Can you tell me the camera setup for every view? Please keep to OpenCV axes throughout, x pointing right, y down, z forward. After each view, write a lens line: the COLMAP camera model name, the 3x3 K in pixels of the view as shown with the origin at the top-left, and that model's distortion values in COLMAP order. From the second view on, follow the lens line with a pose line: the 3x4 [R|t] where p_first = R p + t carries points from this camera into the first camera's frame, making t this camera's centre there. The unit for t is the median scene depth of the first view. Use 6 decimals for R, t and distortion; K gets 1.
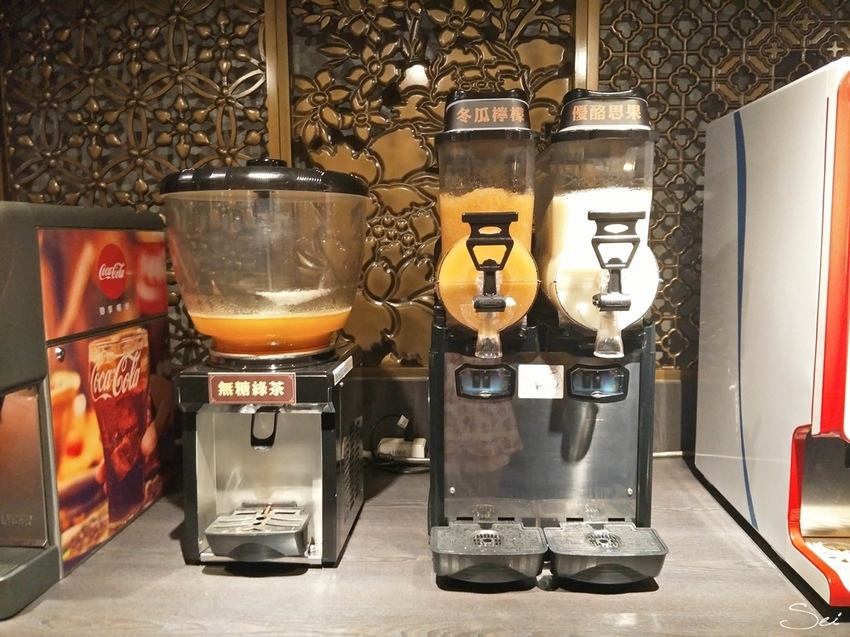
lens RADIAL K [[695.7, 0, 437.5], [0, 695.7, 314.8], [0, 0, 1]] dist [0.036454, -0.060351]
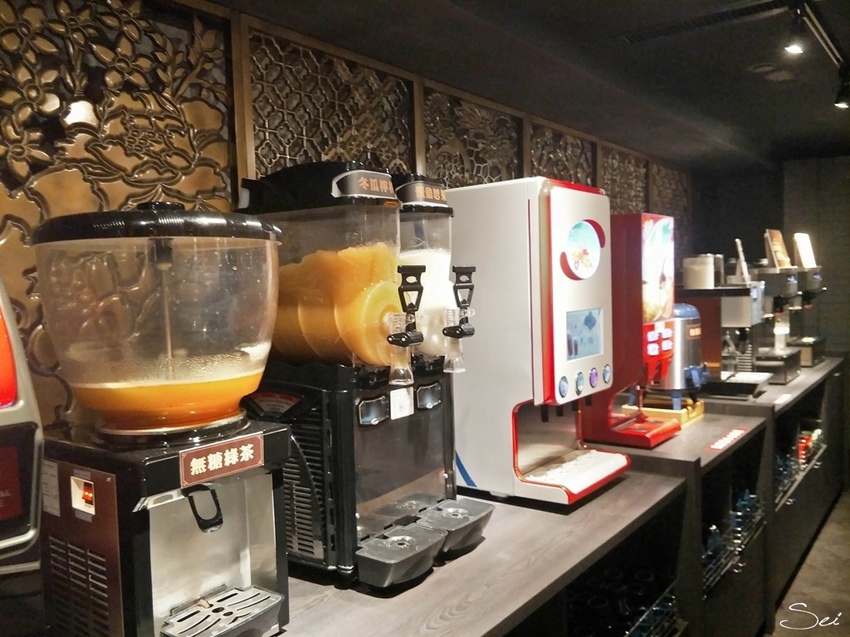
lens RADIAL K [[695.7, 0, 437.5], [0, 695.7, 314.8], [0, 0, 1]] dist [0.036454, -0.060351]
pose [[0.552959, -0.047990, 0.831825, -0.540804], [0.116063, 0.993043, -0.019862, -0.017571], [-0.825085, 0.107527, 0.554682, 0.165691]]
